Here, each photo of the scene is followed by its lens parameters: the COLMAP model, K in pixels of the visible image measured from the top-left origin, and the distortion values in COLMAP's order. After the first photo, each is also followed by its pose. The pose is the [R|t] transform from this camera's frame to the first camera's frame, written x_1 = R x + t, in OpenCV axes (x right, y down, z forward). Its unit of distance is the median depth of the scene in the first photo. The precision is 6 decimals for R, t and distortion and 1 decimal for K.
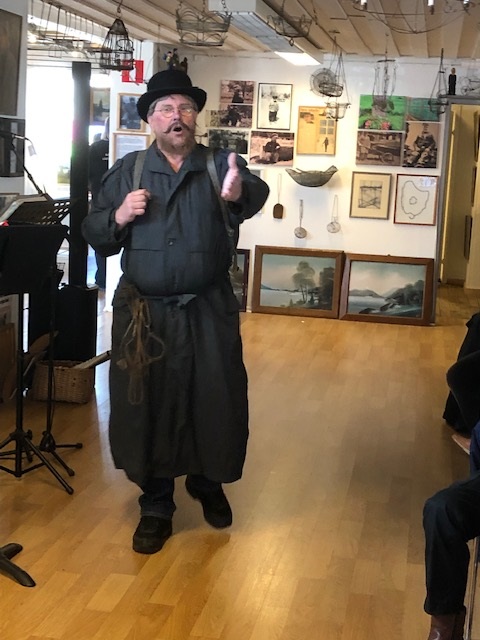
lens RADIAL K [[1153.6, 0, 239.1], [0, 1153.6, 317.5], [0, 0, 1]] dist [0.060970, 0.000000]
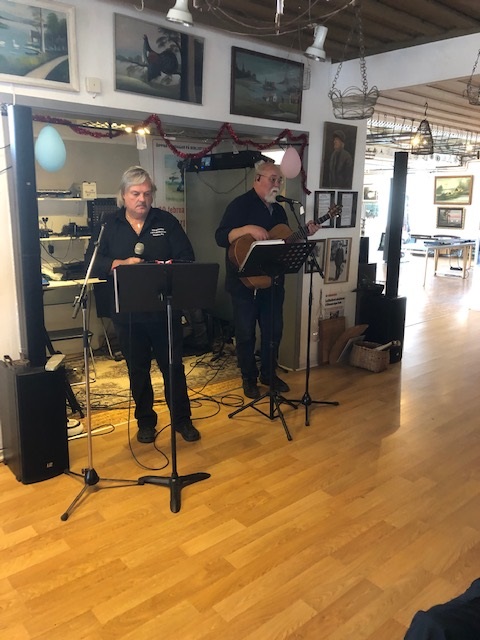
lens RADIAL K [[526.1, 0, 241.3], [0, 526.1, 316.6], [0, 0, 1]] dist [0.026428, 0.000164]
pose [[0.771203, 0.107861, -0.627385, 0.250192], [-0.076605, 0.994104, 0.076742, -0.063594], [0.631964, -0.011122, 0.774918, 0.491170]]
